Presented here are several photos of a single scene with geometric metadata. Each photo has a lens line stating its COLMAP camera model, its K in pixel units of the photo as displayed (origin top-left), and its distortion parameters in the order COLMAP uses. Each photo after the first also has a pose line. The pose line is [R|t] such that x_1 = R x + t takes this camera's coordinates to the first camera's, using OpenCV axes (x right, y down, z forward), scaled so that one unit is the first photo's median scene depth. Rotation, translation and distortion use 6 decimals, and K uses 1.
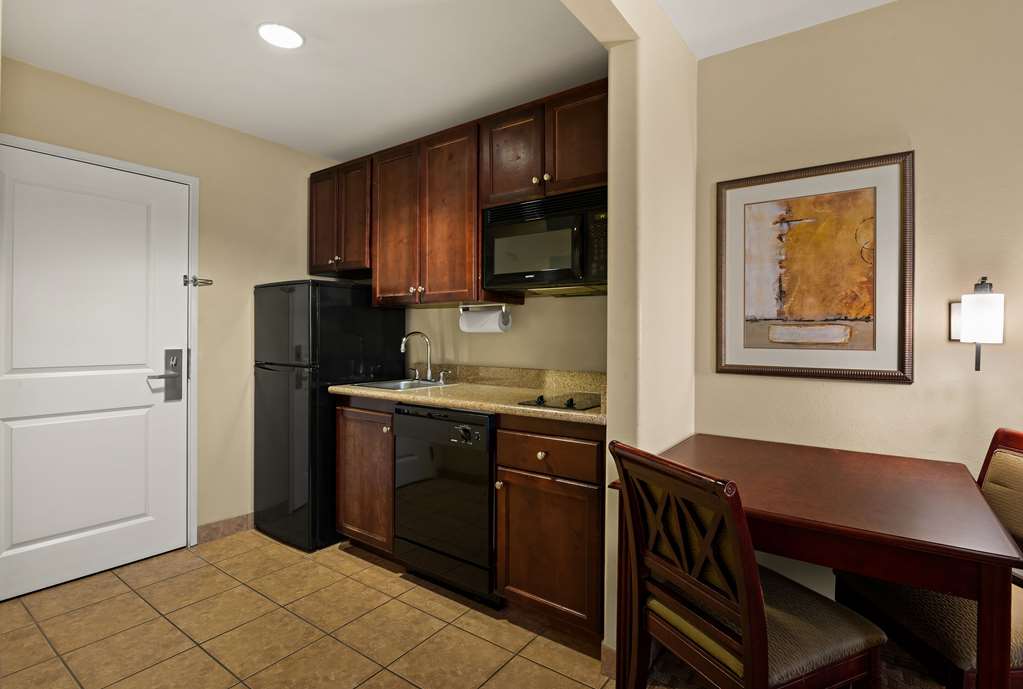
lens RADIAL K [[492.6, 0, 508.6], [0, 492.6, 331.9], [0, 0, 1]] dist [-0.023312, -0.001520]
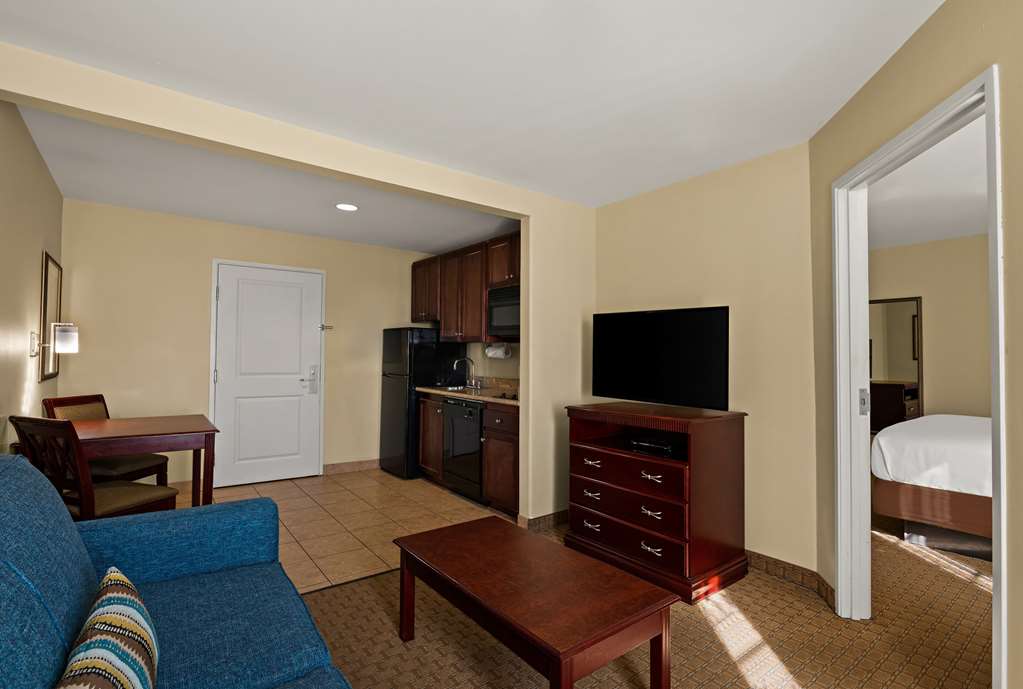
lens RADIAL K [[492.6, 0, 509.5], [0, 492.6, 341.2], [0, 0, 1]] dist [-0.023312, -0.001520]
pose [[0.955924, -0.003721, -0.293591, 0.488999], [-0.001271, 0.999858, -0.016810, -0.028987], [0.293612, 0.016442, 0.955783, -0.617425]]
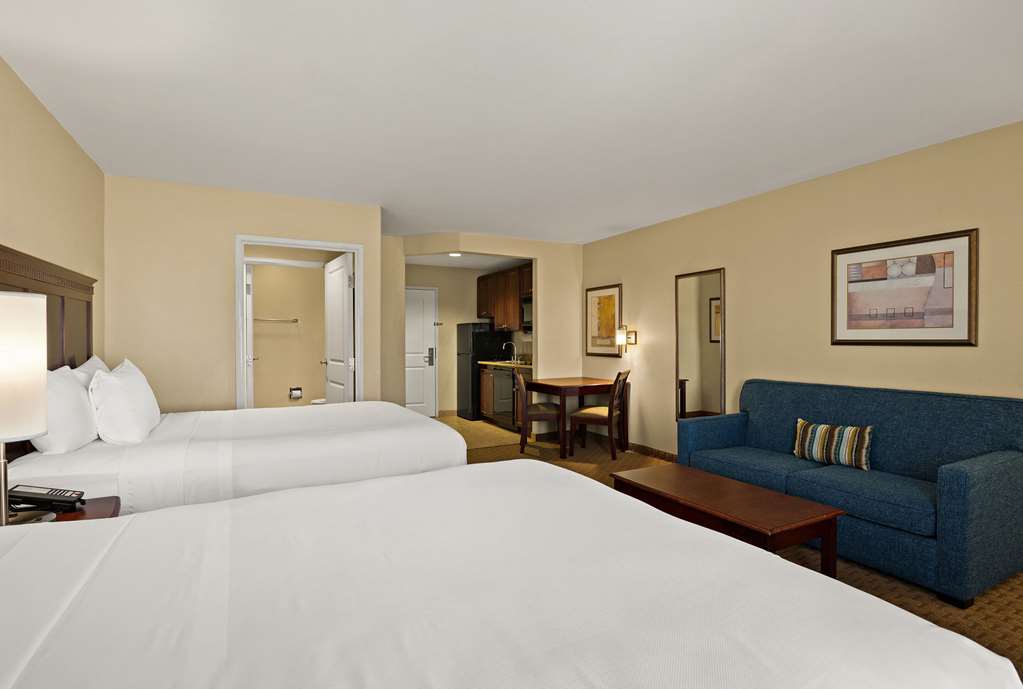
lens RADIAL K [[492.6, 0, 509.5], [0, 492.6, 347.4], [0, 0, 1]] dist [-0.023312, -0.001520]
pose [[0.893219, 0.002096, -0.449618, 1.053558], [0.004824, 0.999887, 0.014245, -0.005388], [0.449597, -0.014892, 0.893108, -1.417198]]
